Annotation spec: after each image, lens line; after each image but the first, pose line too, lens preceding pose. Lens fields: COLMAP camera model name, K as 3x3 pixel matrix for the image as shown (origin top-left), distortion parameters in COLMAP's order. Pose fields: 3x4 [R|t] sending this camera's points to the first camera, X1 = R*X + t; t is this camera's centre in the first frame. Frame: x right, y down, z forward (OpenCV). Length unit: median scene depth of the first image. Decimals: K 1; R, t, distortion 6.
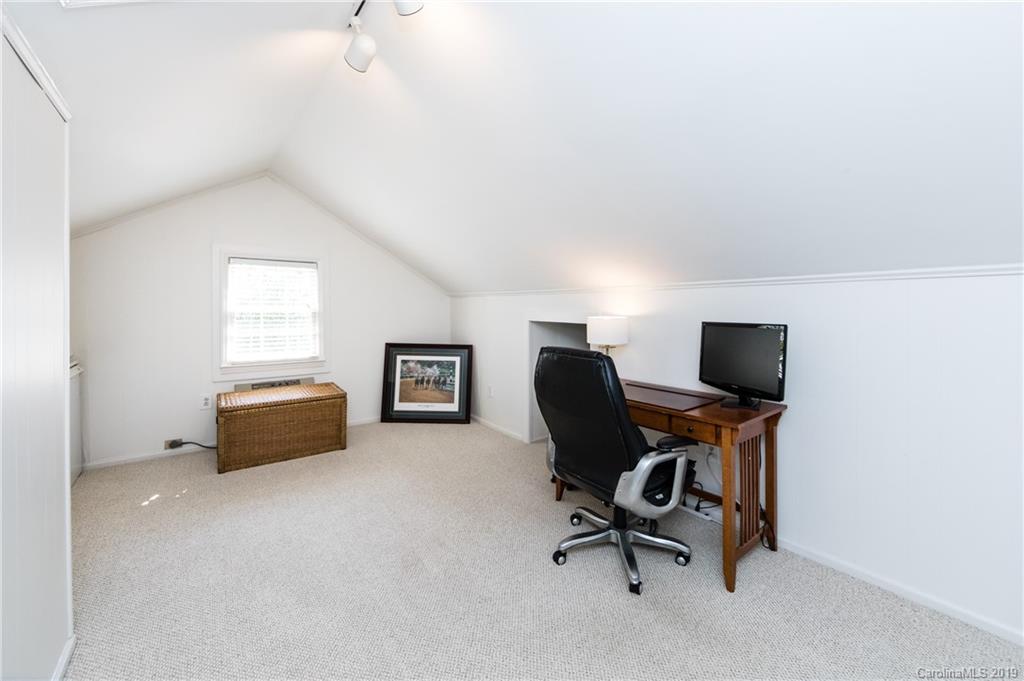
lens RADIAL K [[404.4, 0, 513.5], [0, 404.4, 307.1], [0, 0, 1]] dist [-0.004397, 0.000267]
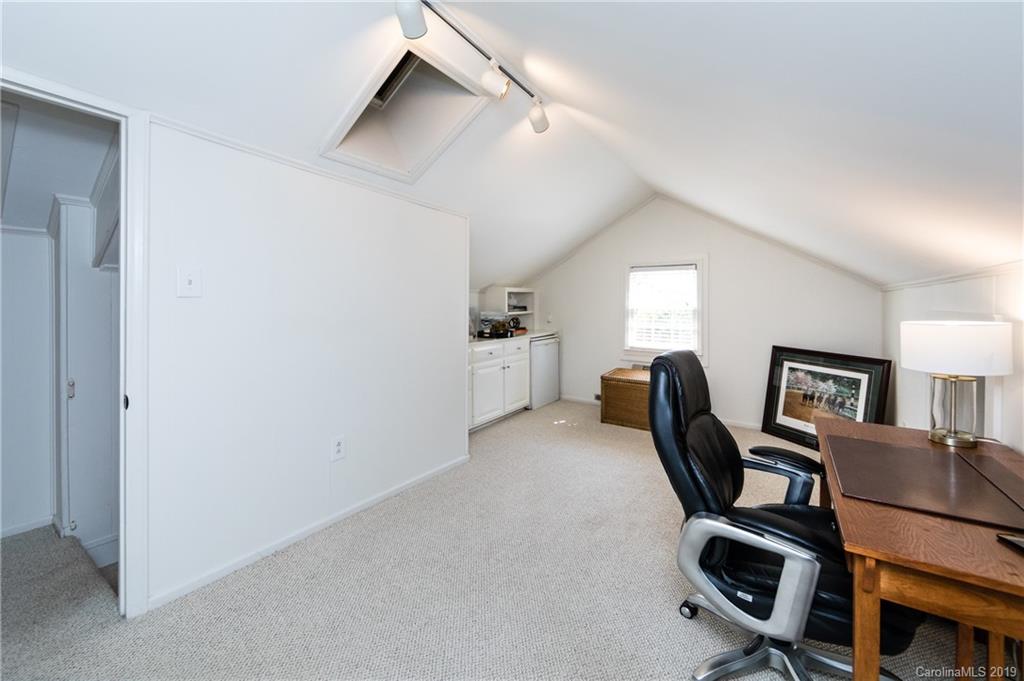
lens RADIAL K [[404.4, 0, 522.0], [0, 404.4, 305.8], [0, 0, 1]] dist [-0.004397, 0.000267]
pose [[0.327446, 0.002397, -0.944867, 0.347548], [-0.005054, 0.999987, 0.000785, 0.003014], [0.944856, 0.004518, 0.327454, 0.184173]]
